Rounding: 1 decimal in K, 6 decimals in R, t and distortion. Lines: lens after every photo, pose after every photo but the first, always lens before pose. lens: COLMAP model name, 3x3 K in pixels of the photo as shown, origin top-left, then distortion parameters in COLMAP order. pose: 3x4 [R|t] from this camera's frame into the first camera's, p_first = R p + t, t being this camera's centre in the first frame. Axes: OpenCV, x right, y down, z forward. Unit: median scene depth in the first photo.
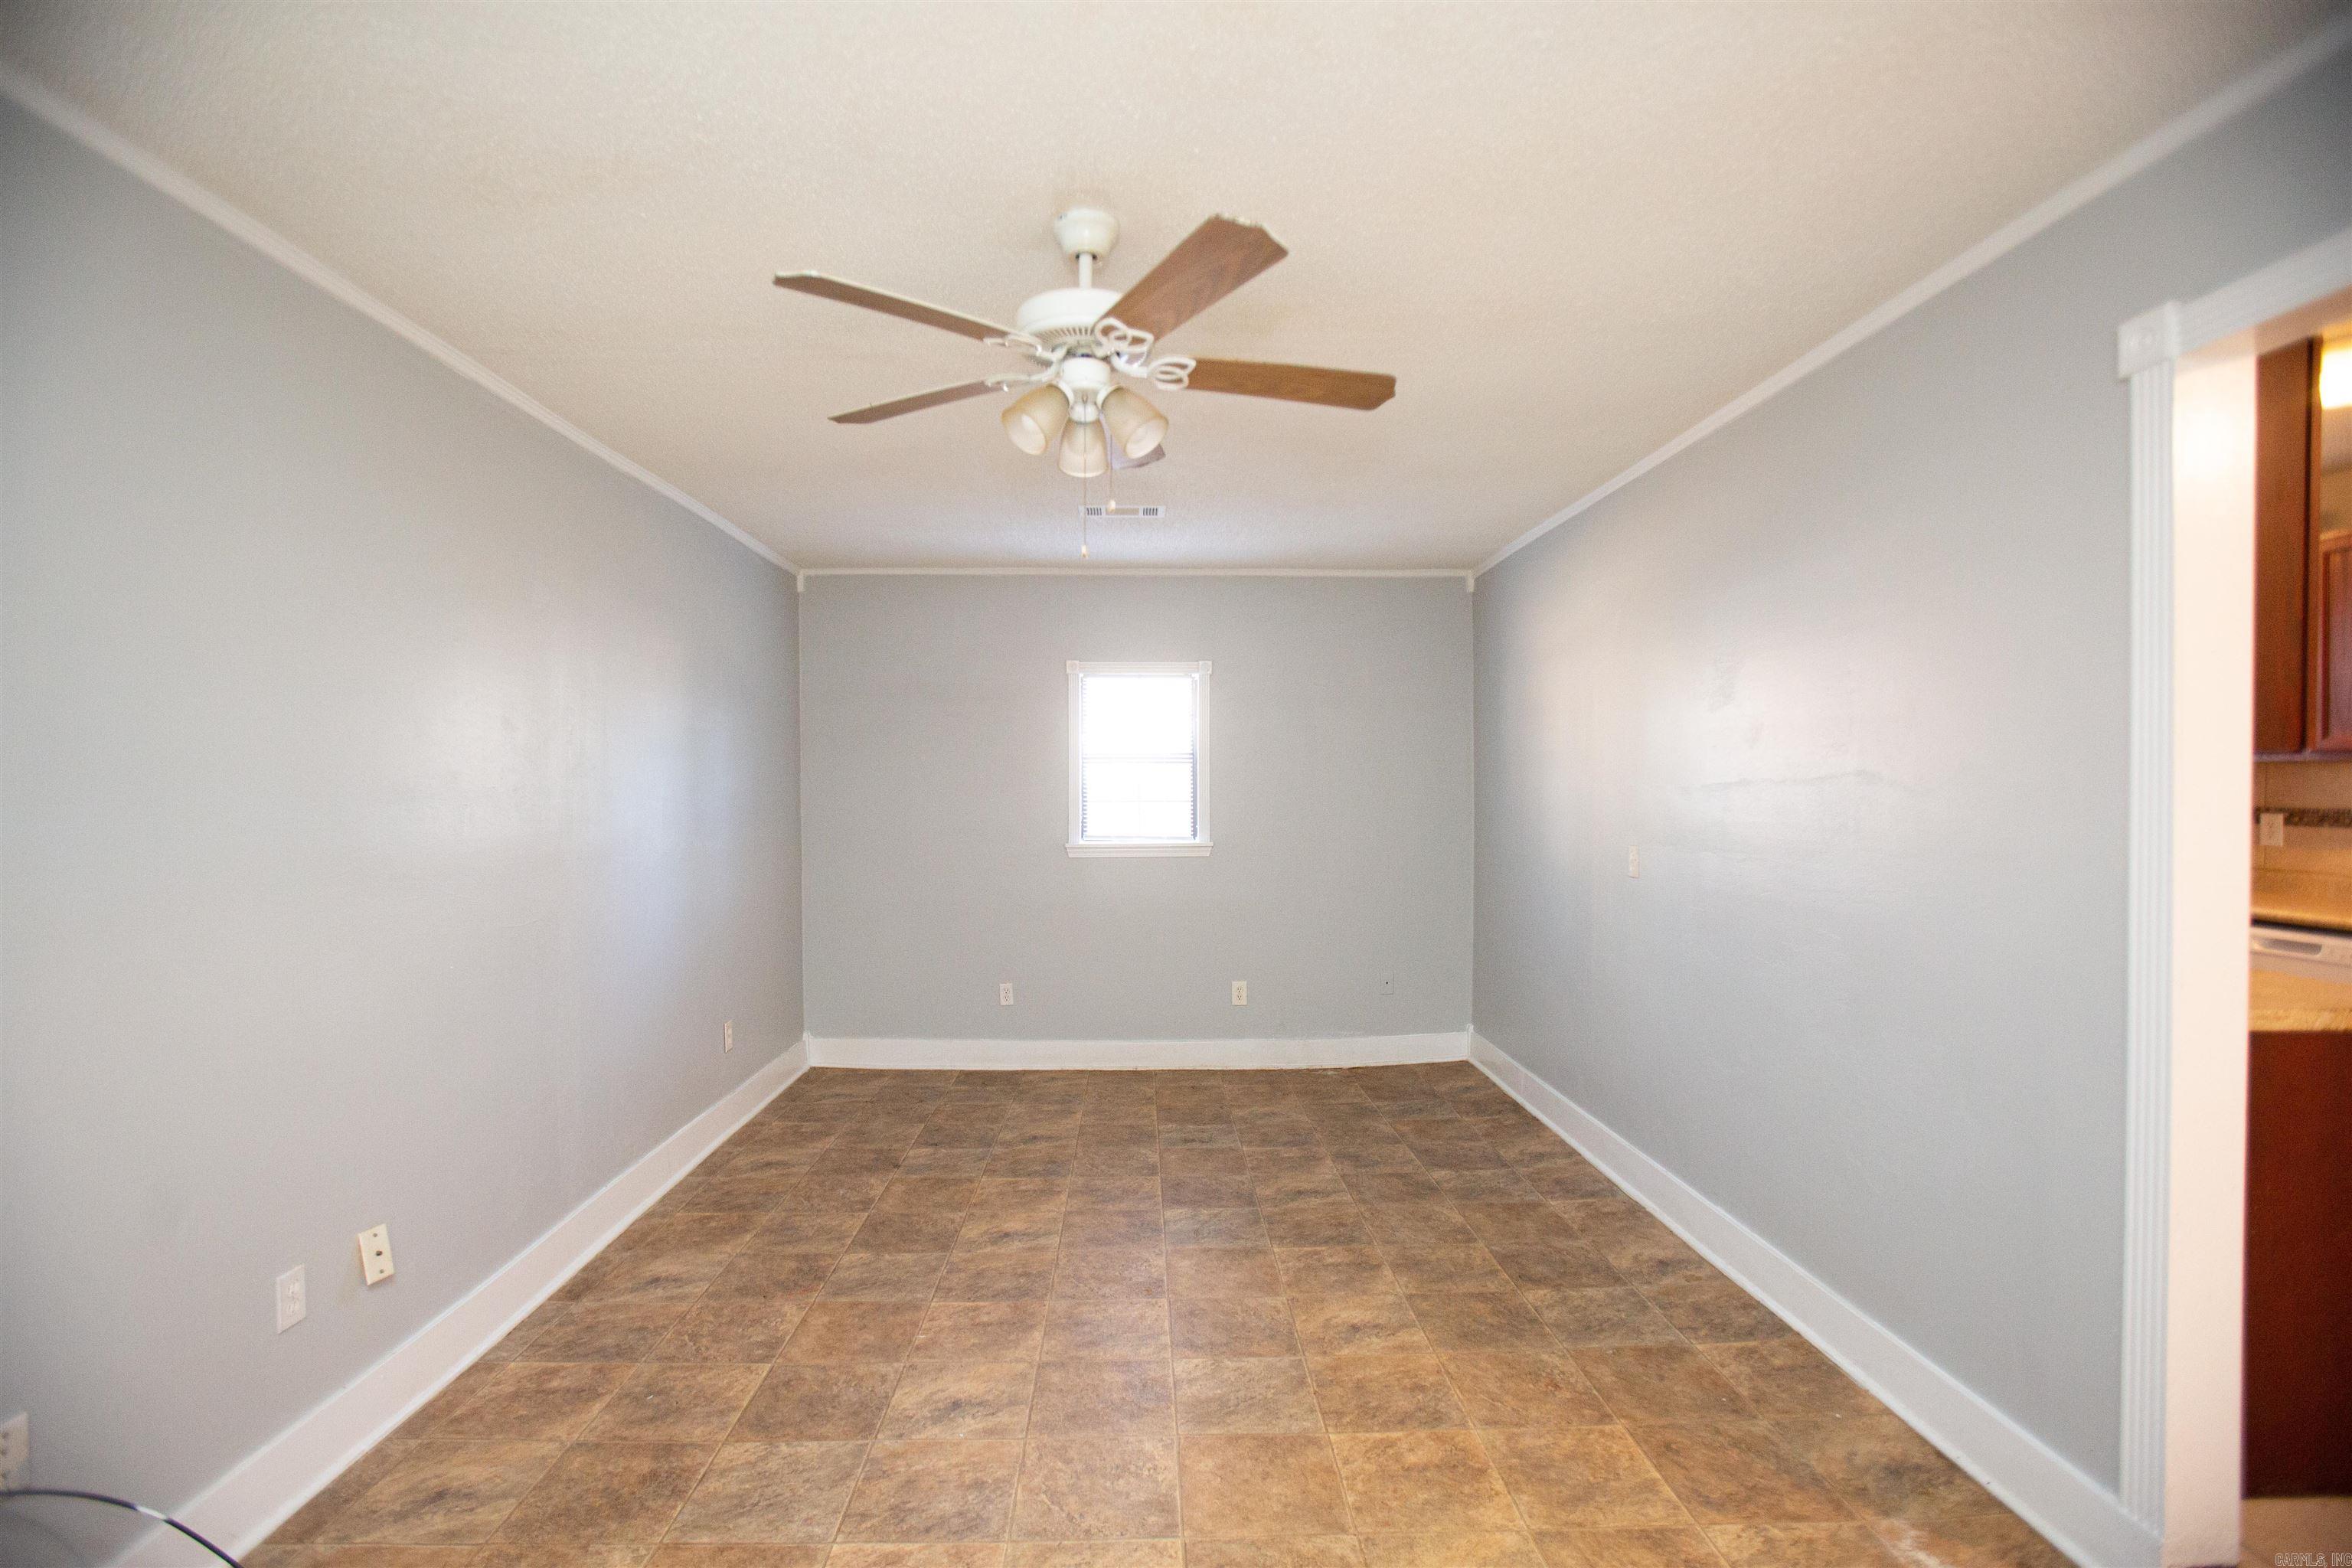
lens RADIAL K [[1092.8, 0, 1164.5], [0, 1092.8, 773.9], [0, 0, 1]] dist [-0.058268, 0.037568]
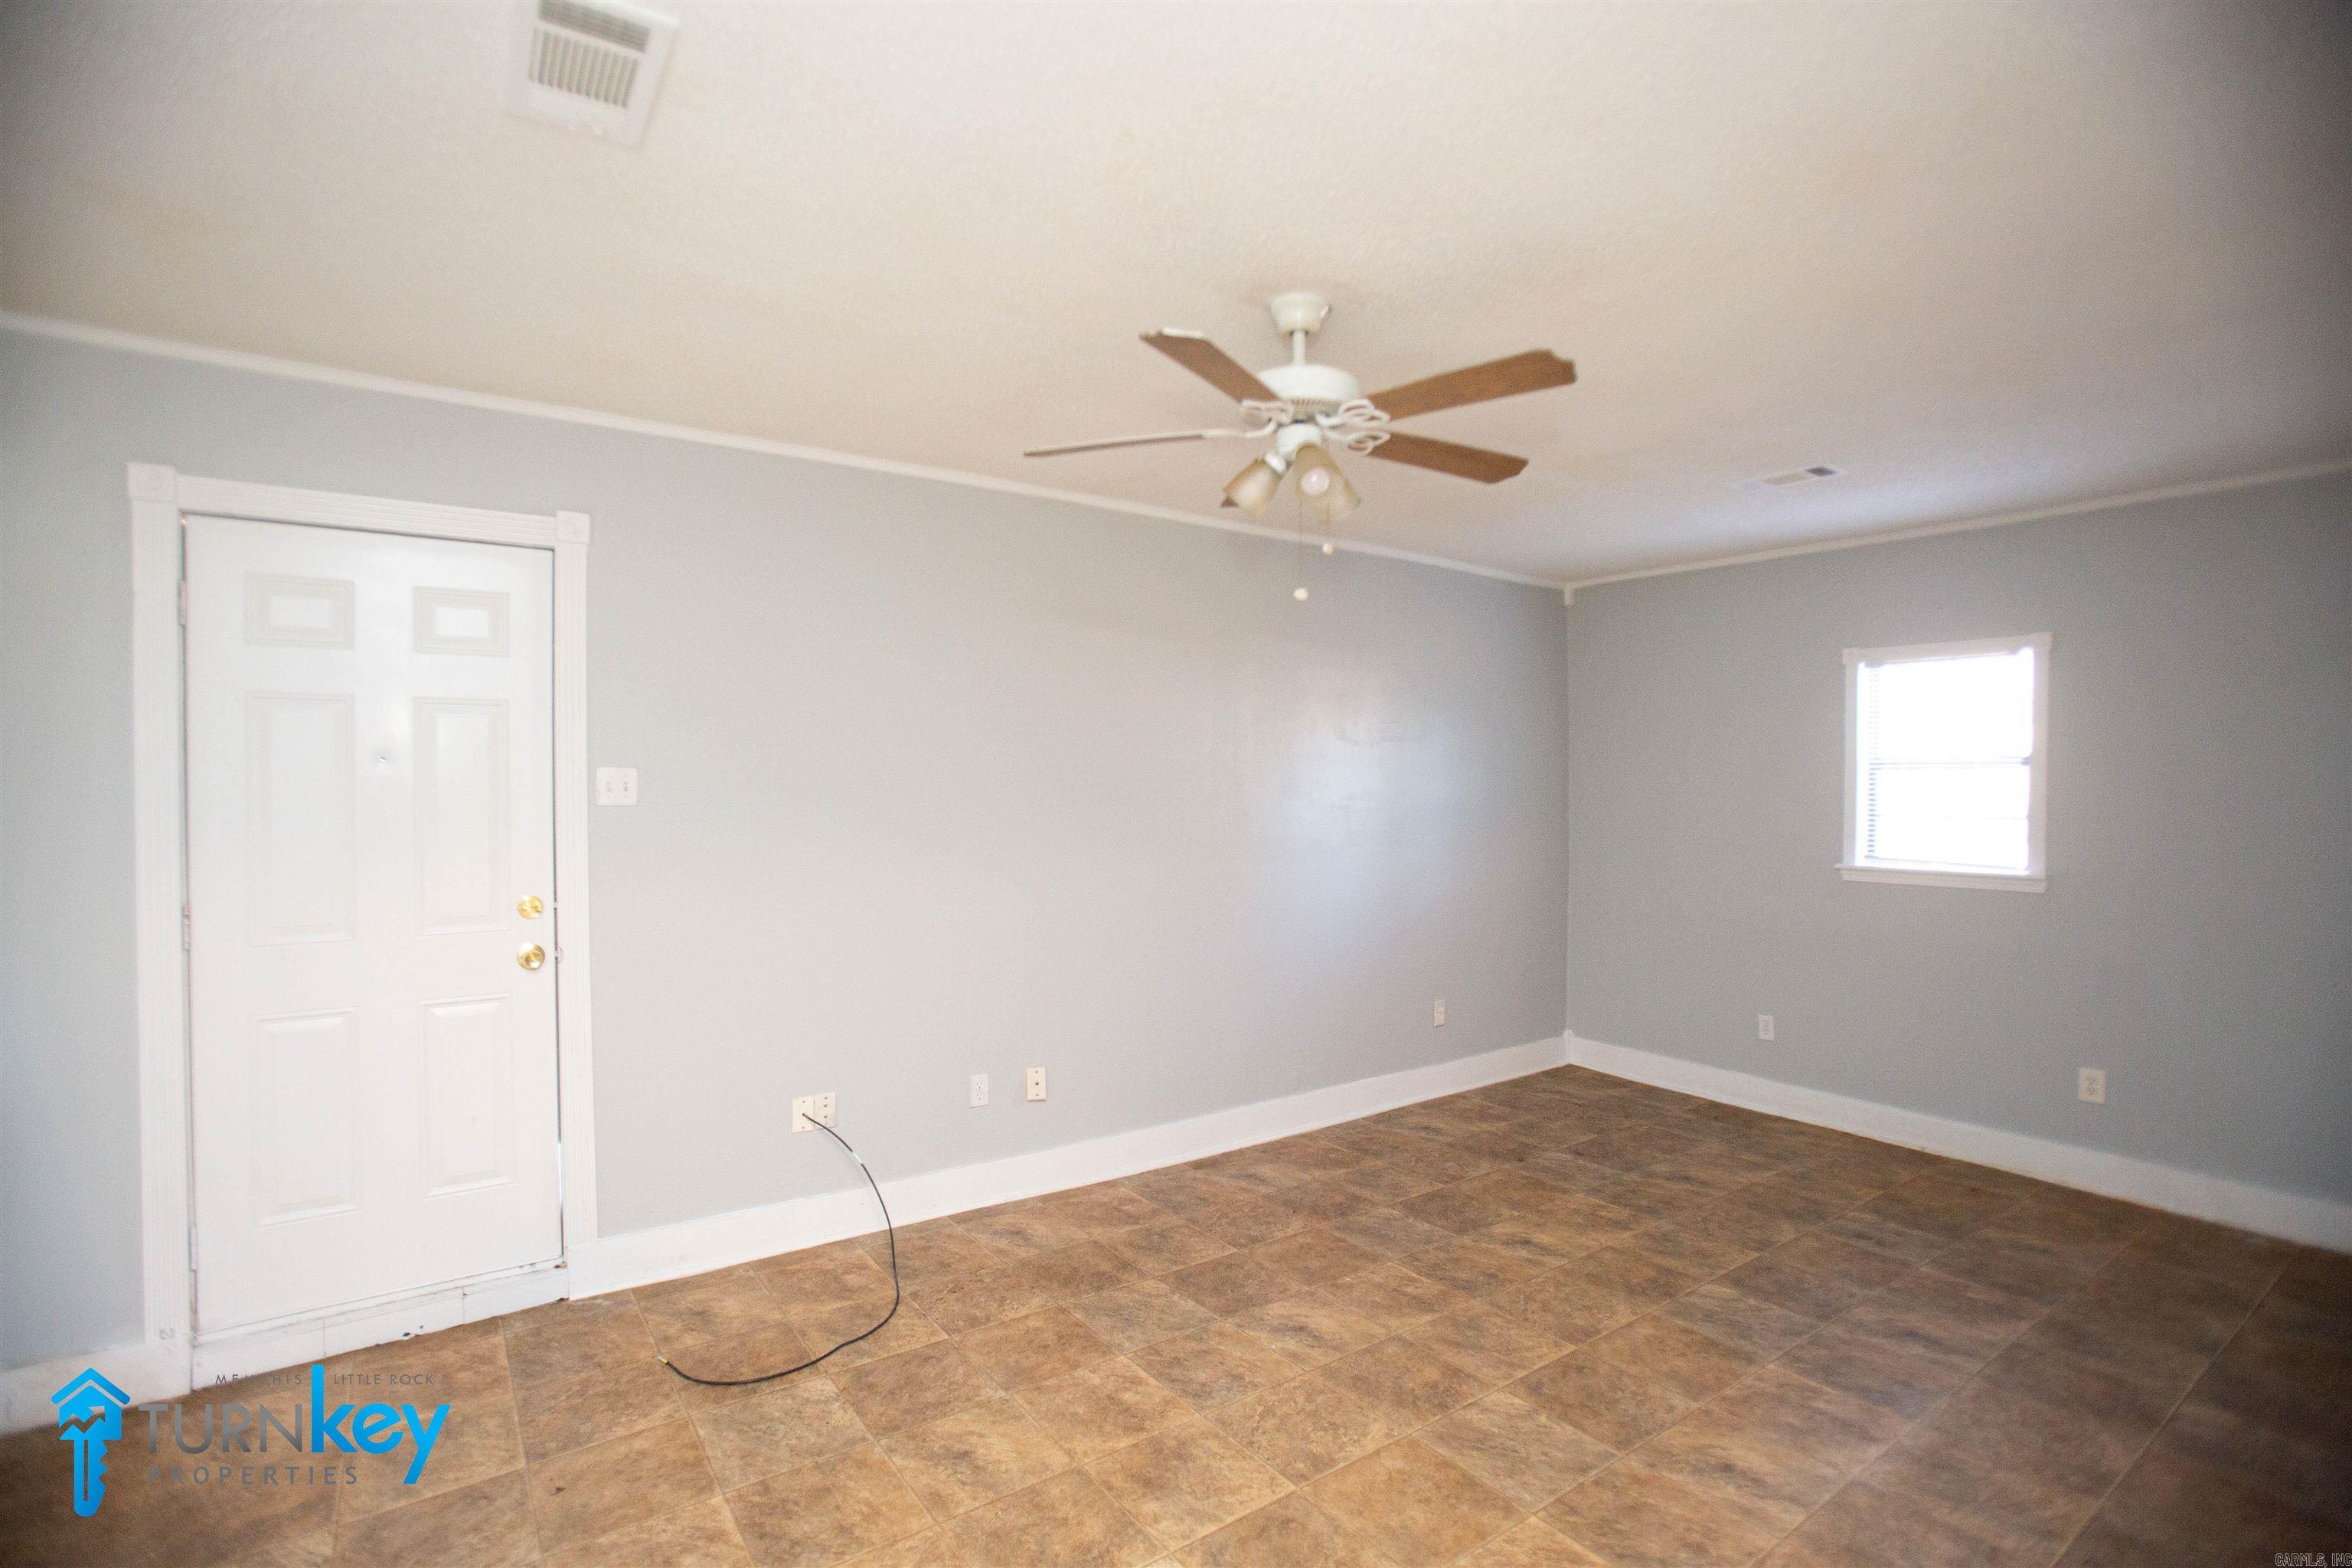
lens RADIAL K [[1092.8, 0, 1164.5], [0, 1092.8, 773.9], [0, 0, 1]] dist [-0.058268, 0.037568]
pose [[0.568630, -0.003230, -0.822587, 0.369212], [0.004575, 0.999989, -0.000764, -0.009346], [0.822581, -0.003329, 0.568639, 0.113436]]
